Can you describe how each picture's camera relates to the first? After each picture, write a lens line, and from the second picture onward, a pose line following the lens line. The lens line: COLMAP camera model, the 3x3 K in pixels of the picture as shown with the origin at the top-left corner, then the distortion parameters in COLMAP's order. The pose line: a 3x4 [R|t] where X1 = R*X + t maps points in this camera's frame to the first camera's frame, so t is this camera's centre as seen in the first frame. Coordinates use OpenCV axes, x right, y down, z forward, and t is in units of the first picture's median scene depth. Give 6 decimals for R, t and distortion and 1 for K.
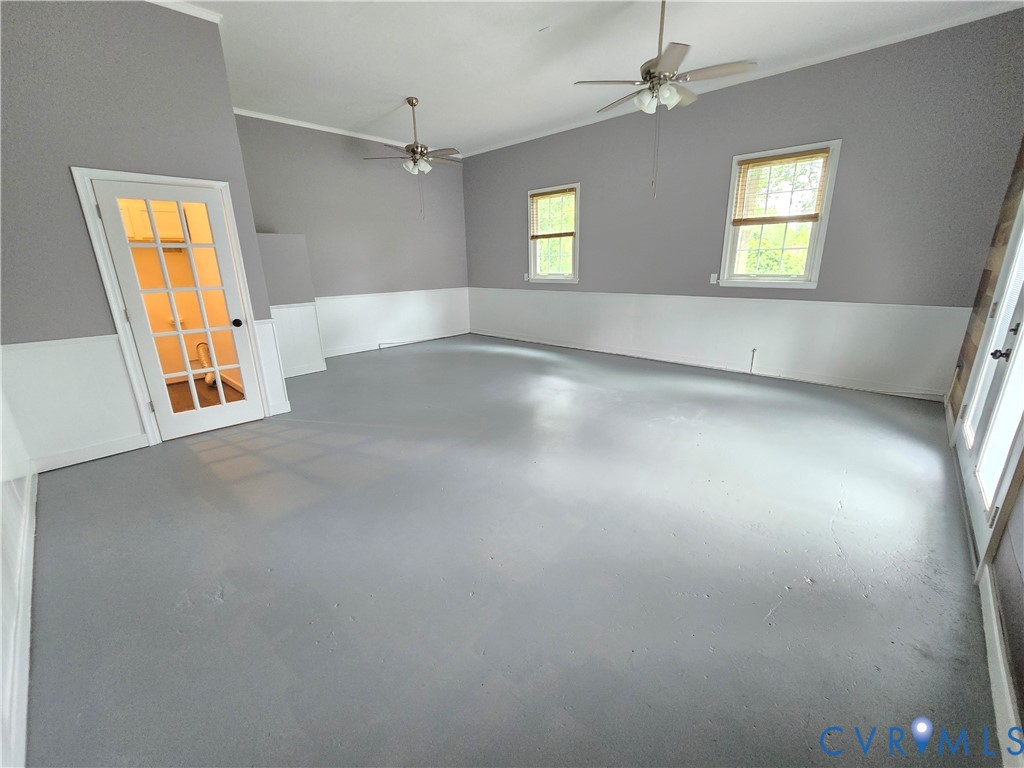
lens RADIAL K [[421.6, 0, 511.7], [0, 421.6, 383.6], [0, 0, 1]] dist [-0.004257, 0.000065]
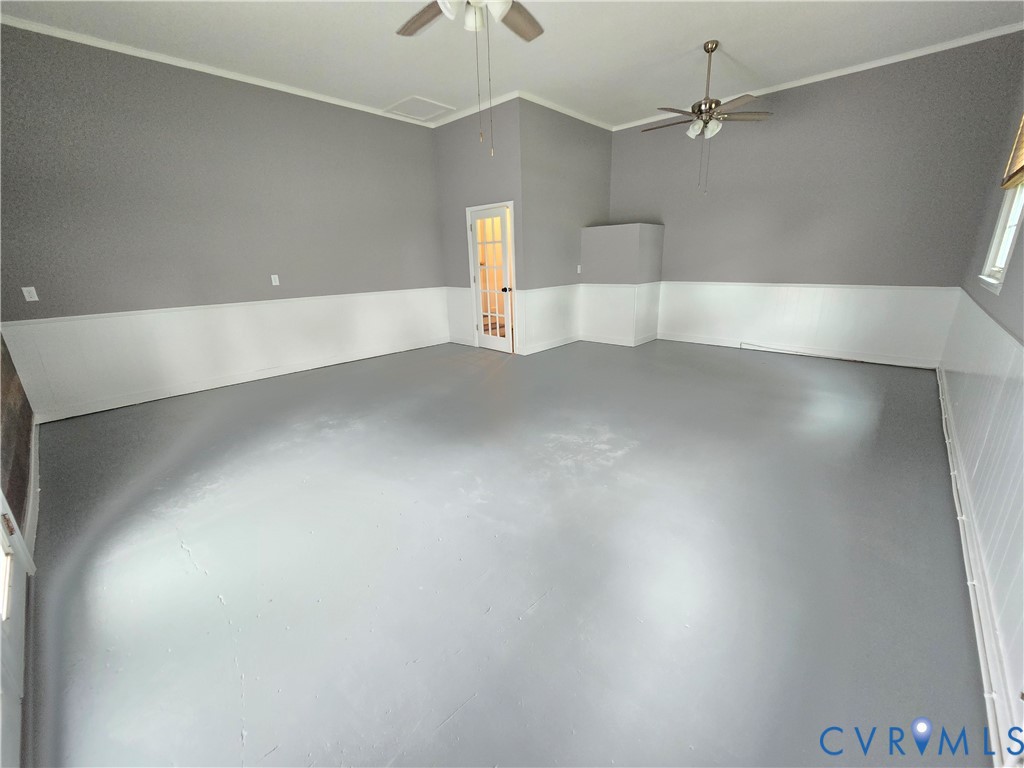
lens RADIAL K [[421.6, 0, 512.3], [0, 421.6, 387.2], [0, 0, 1]] dist [-0.004257, 0.000065]
pose [[0.003111, 0.315446, -0.948938, 0.972595], [-0.248756, 0.919358, 0.304797, -0.293137], [0.968561, 0.235106, 0.081329, 0.960425]]
